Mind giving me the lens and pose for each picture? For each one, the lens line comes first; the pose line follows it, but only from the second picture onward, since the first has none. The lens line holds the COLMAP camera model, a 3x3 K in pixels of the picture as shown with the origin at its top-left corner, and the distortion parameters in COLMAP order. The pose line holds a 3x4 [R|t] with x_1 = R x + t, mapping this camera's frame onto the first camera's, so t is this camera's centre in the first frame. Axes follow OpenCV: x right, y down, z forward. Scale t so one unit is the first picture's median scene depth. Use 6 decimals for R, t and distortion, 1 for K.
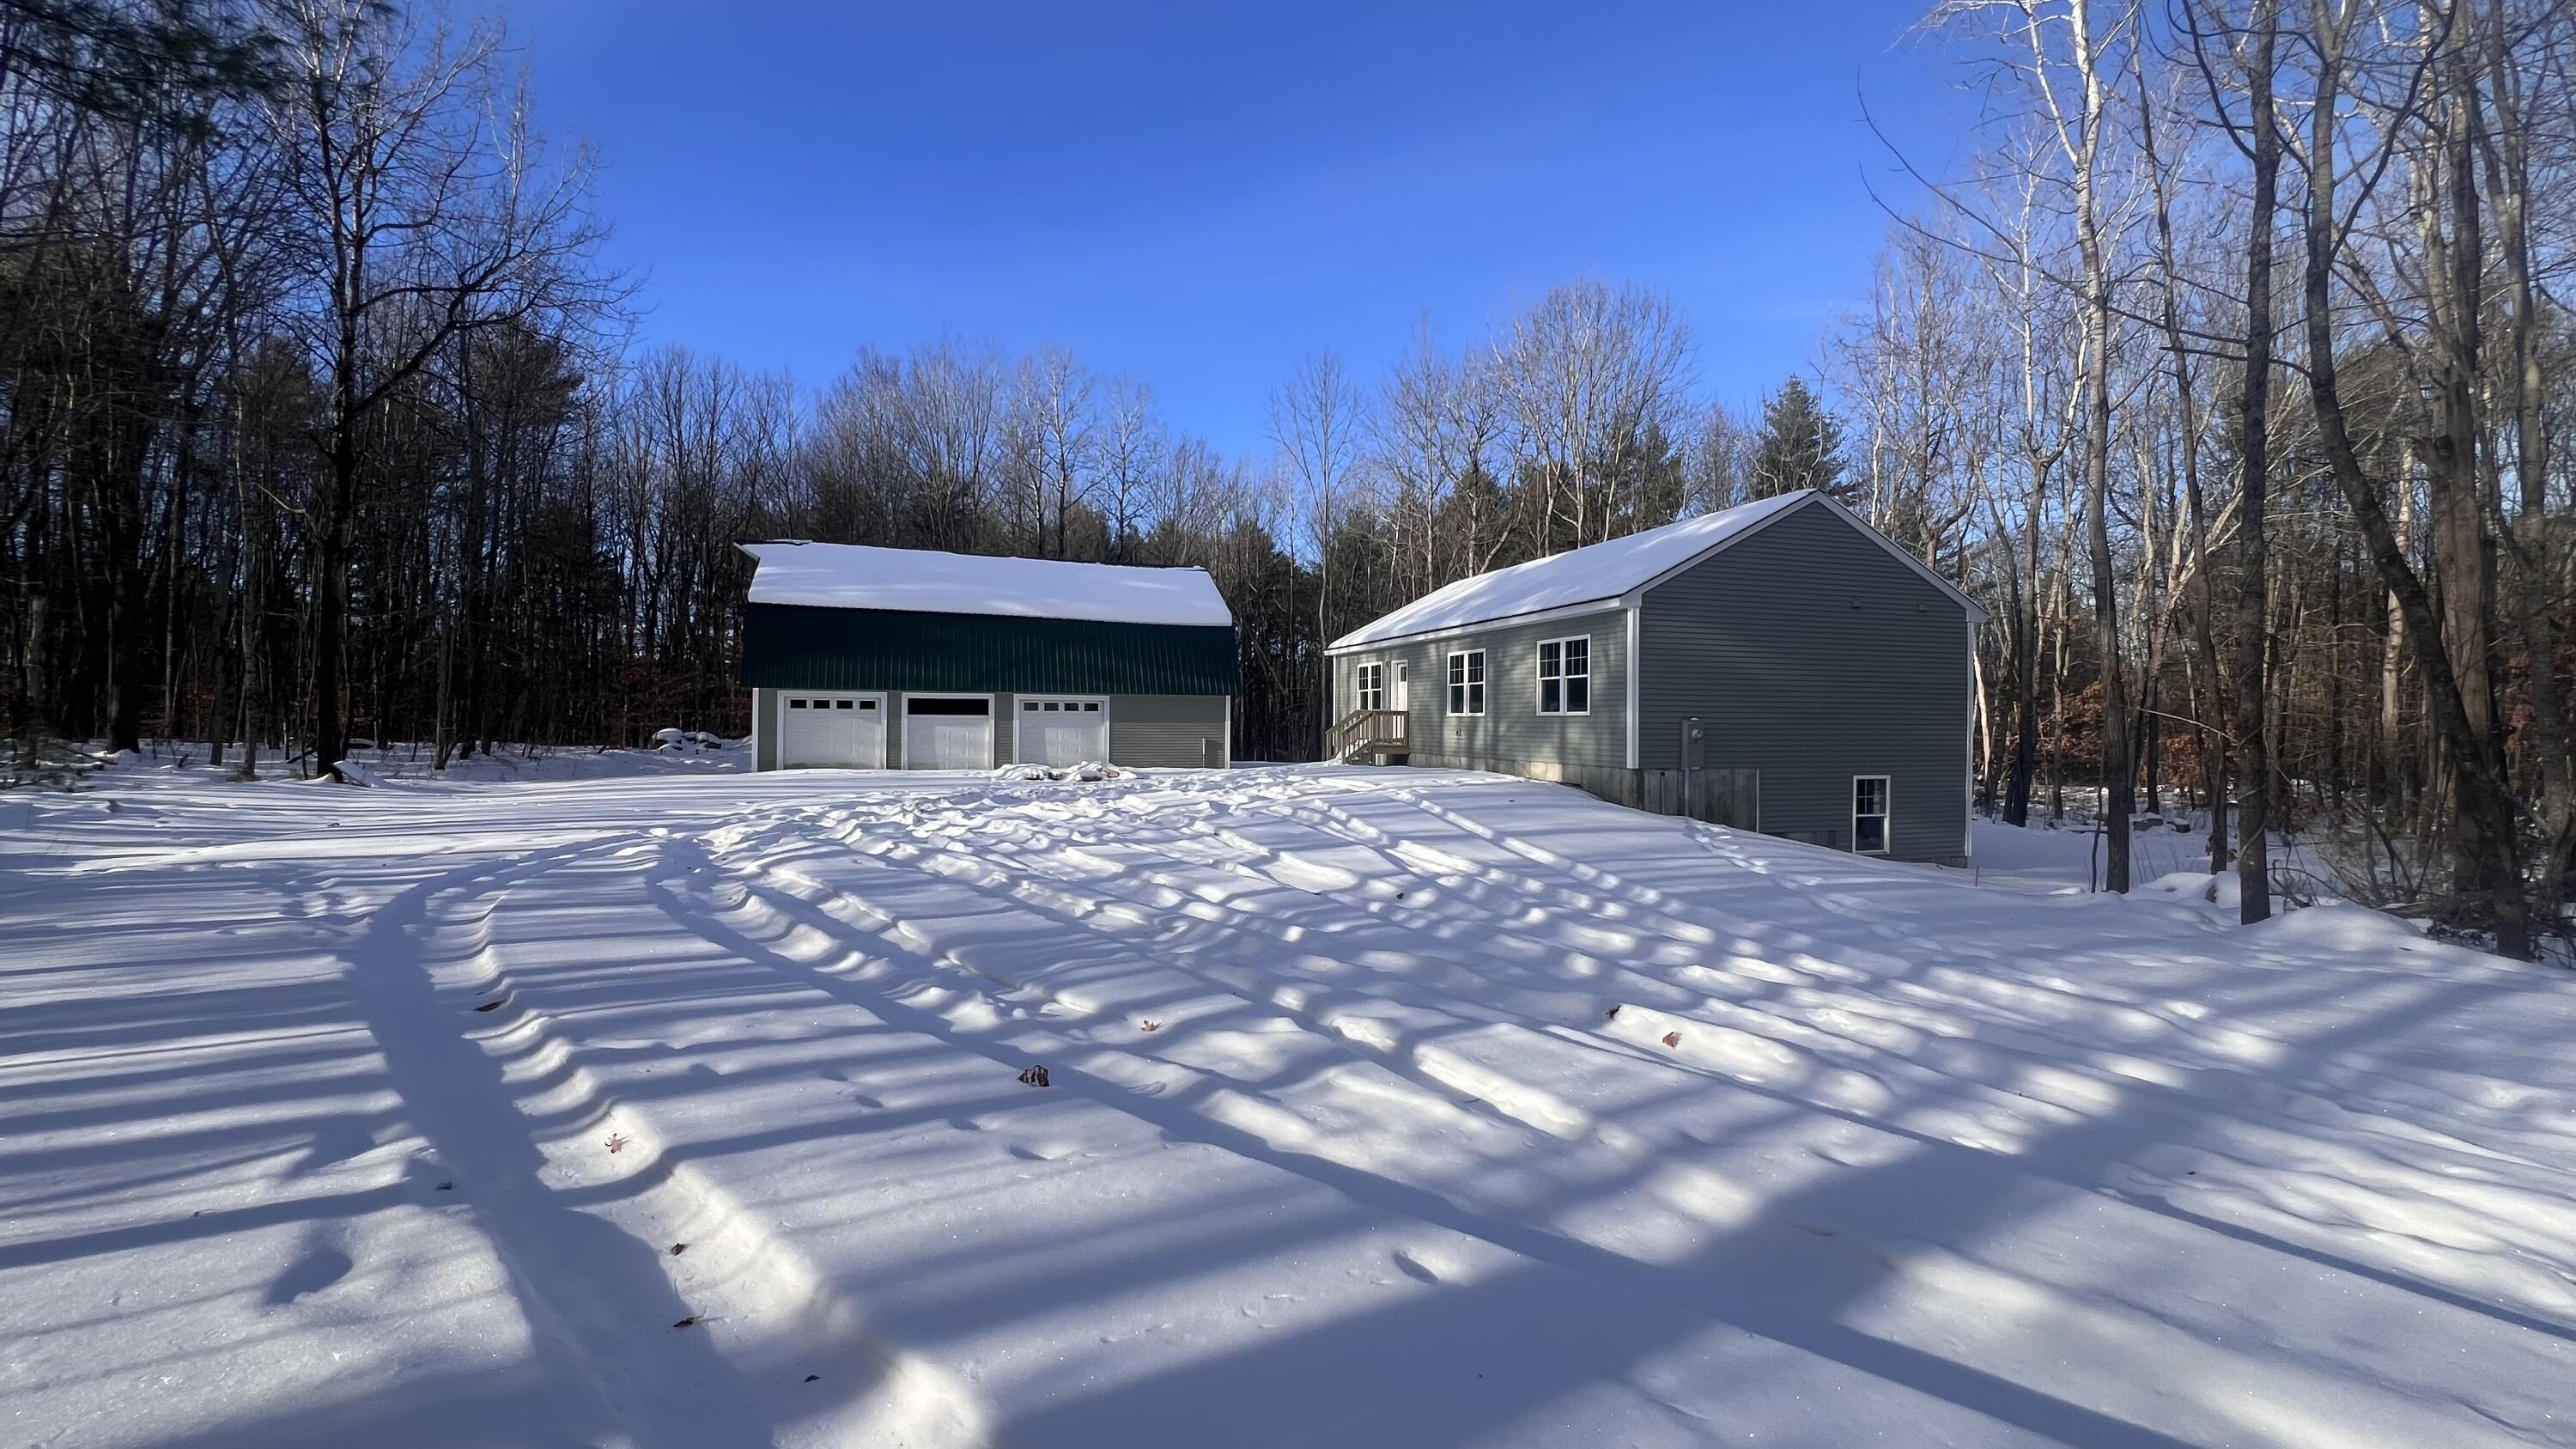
lens RADIAL K [[992.7, 0, 1268.7], [0, 992.7, 739.1], [0, 0, 1]] dist [-0.000086, 0.000029]
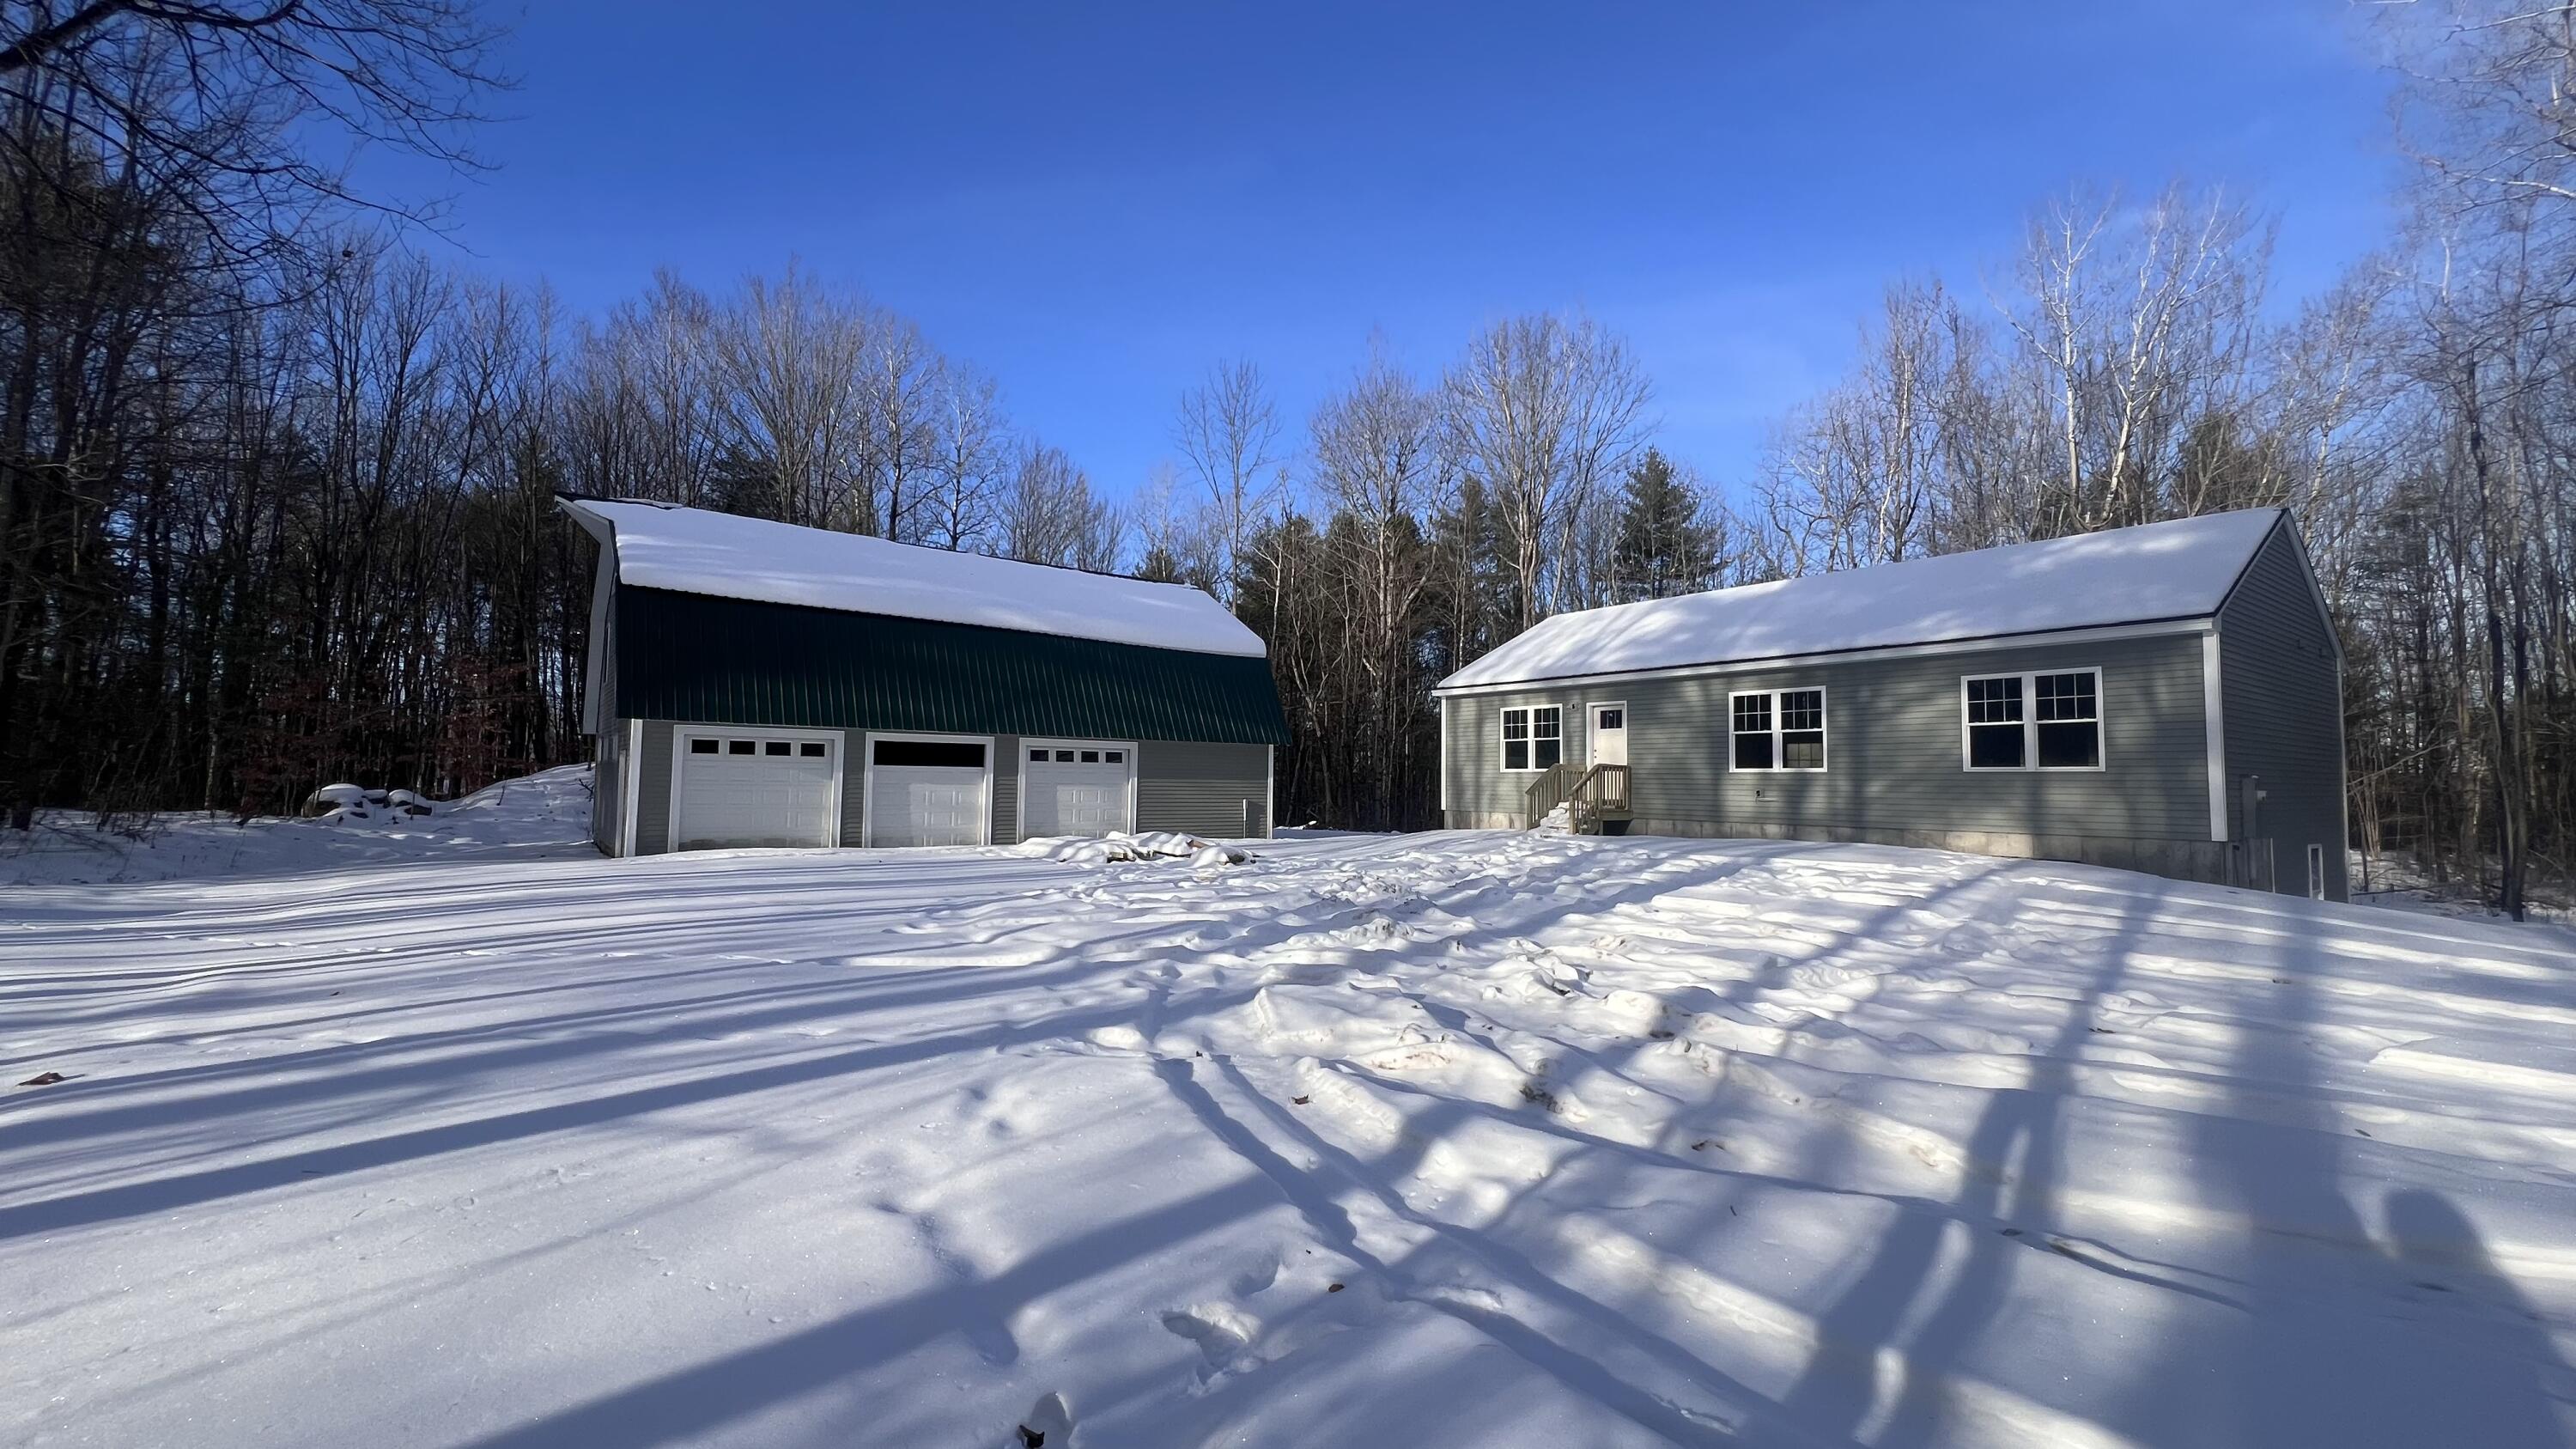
lens RADIAL K [[1026.3, 0, 1283.1], [0, 1026.3, 723.3], [0, 0, 1]] dist [-0.002501, 0.000185]
pose [[0.954939, 0.022133, 0.295977, -0.307708], [-0.000320, 0.997292, -0.073544, -0.001867], [-0.296803, 0.070135, 0.952360, 0.255963]]
